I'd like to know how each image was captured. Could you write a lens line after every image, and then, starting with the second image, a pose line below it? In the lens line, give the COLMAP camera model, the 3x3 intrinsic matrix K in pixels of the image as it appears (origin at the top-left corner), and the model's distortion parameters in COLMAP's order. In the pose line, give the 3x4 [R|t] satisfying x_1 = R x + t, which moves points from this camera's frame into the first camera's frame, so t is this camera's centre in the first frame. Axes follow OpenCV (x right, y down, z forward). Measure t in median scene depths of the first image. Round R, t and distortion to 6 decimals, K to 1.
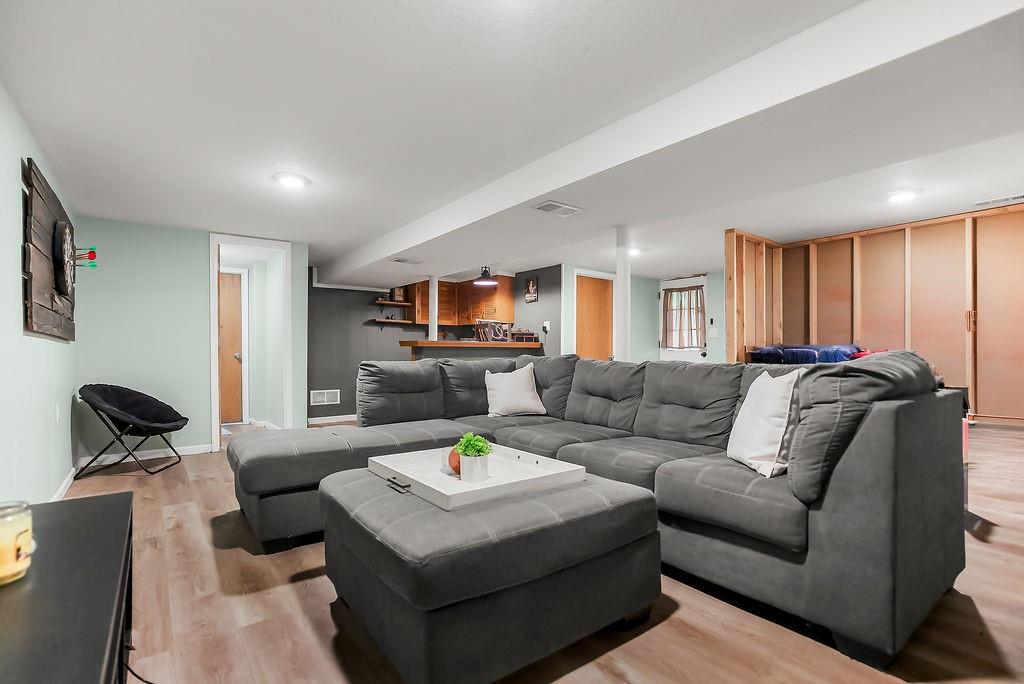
lens RADIAL K [[478.6, 0, 511.2], [0, 478.6, 345.4], [0, 0, 1]] dist [-0.020381, 0.003285]
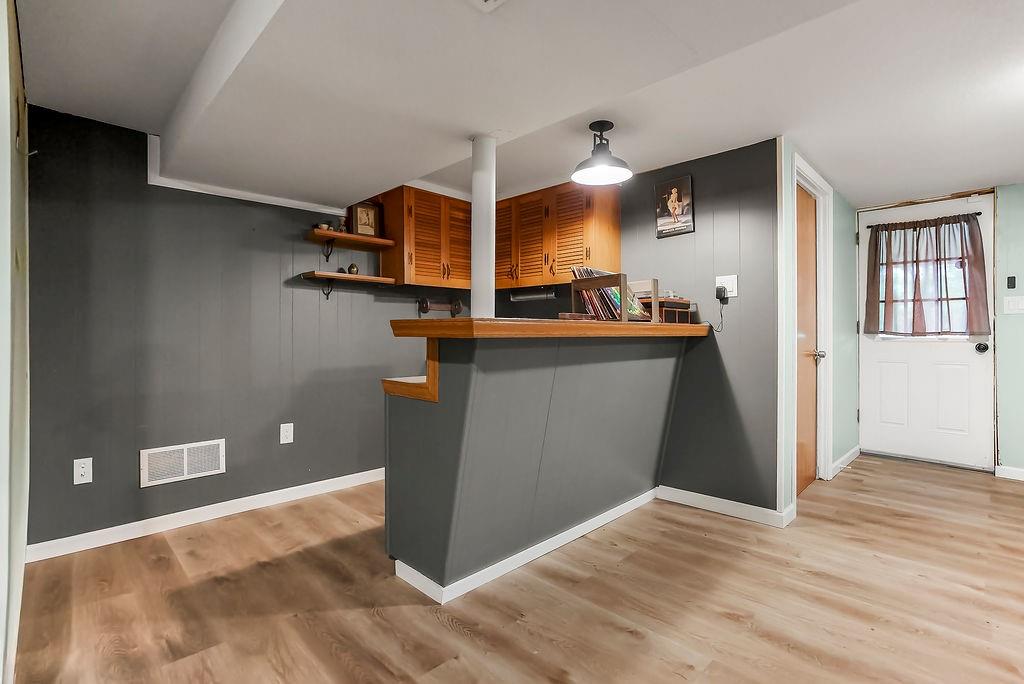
lens RADIAL K [[478.6, 0, 519.3], [0, 478.6, 335.2], [0, 0, 1]] dist [-0.020381, 0.003285]
pose [[0.991039, -0.003973, 0.133513, -0.154860], [0.001260, 0.999791, 0.020396, -0.004888], [-0.133567, -0.020045, 0.990837, 0.537093]]
